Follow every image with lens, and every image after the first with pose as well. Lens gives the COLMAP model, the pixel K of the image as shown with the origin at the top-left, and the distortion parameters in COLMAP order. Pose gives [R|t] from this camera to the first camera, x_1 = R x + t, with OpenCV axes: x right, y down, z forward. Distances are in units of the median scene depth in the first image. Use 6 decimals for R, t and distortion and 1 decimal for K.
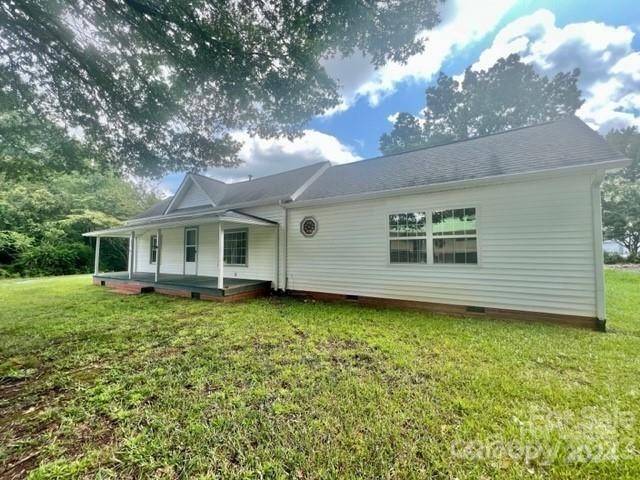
lens RADIAL K [[254.9, 0, 320.0], [0, 254.9, 240.0], [0, 0, 1]] dist [-0.000170, -0.000019]
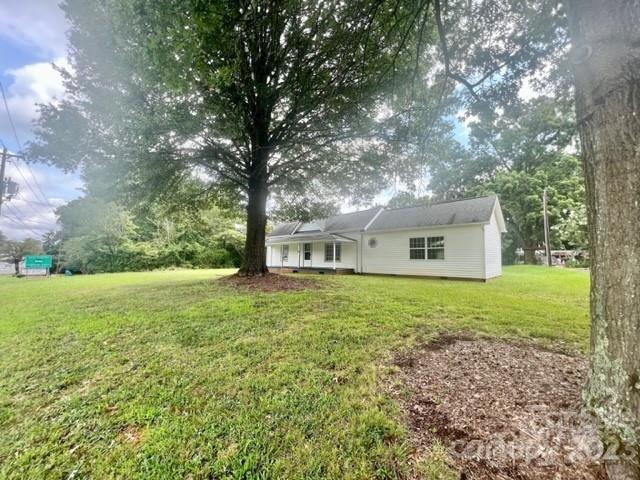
lens RADIAL K [[254.9, 0, 320.0], [0, 254.9, 240.0], [0, 0, 1]] dist [-0.000170, -0.000019]
pose [[0.980269, 0.008140, -0.197499, -0.053401], [-0.016561, 0.999021, -0.041028, 0.018421], [0.196971, 0.043489, 0.979444, -1.093889]]
